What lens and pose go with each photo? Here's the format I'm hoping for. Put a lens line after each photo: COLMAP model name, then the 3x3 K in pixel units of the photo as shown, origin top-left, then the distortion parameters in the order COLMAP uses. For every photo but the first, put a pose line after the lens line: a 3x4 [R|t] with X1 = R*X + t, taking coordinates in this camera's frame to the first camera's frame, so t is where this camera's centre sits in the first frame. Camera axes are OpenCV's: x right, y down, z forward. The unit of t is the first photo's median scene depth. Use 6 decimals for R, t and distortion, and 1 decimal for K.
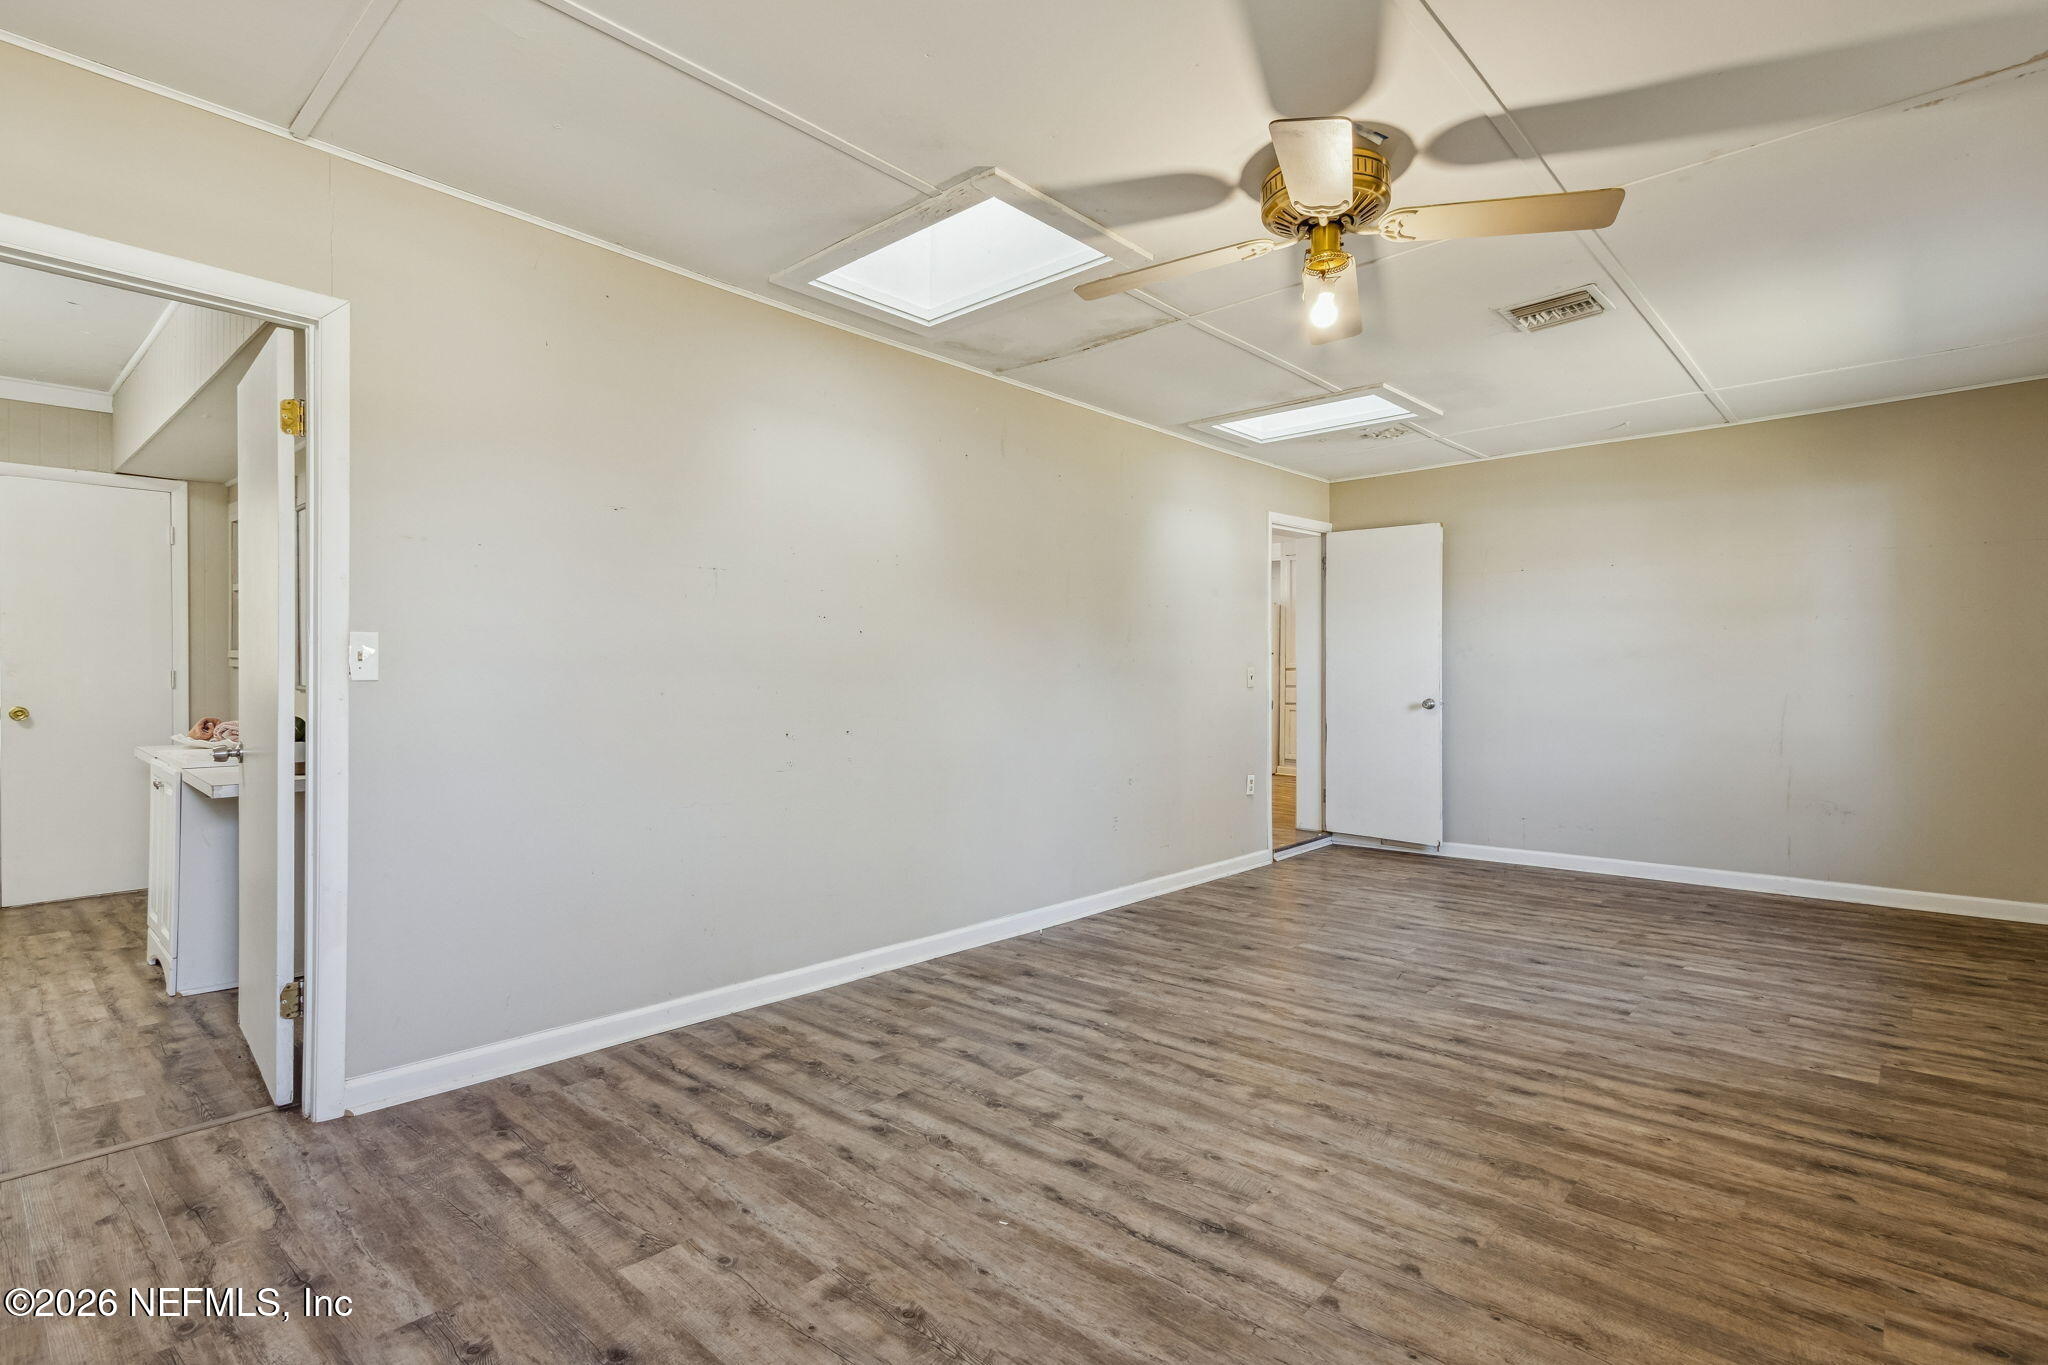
lens RADIAL K [[975.8, 0, 1011.3], [0, 975.8, 672.6], [0, 0, 1]] dist [0.009403, -0.004478]
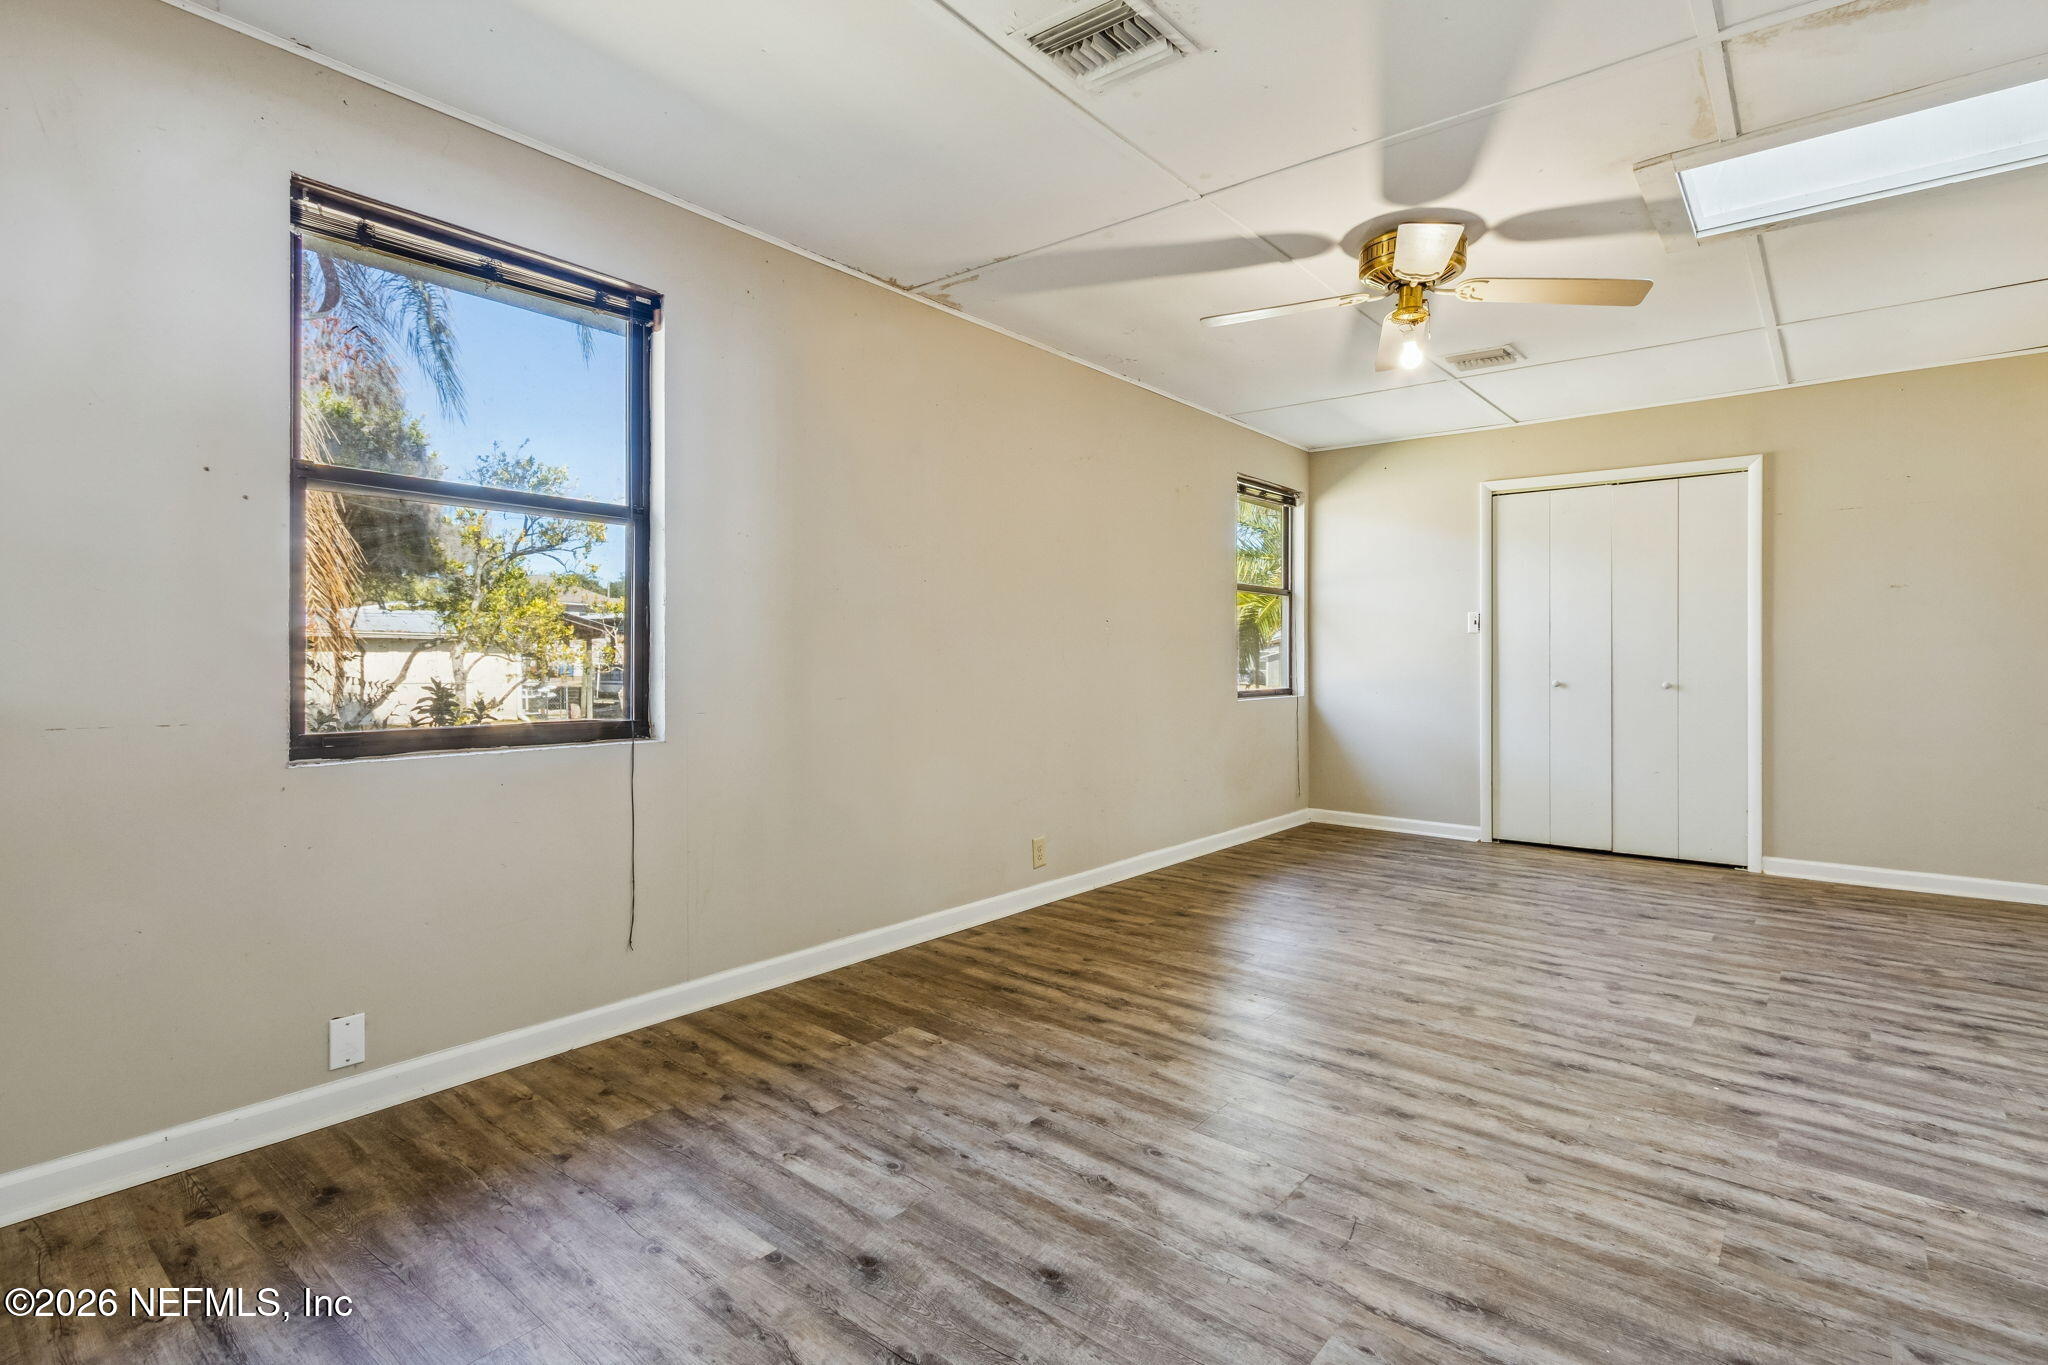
lens RADIAL K [[975.8, 0, 1025.1], [0, 975.8, 664.7], [0, 0, 1]] dist [0.009403, -0.004478]
pose [[-0.997978, -0.002000, -0.063524, 0.752667], [-0.002425, 0.999975, 0.006609, 0.016660], [0.063509, 0.006750, -0.997958, 1.874986]]
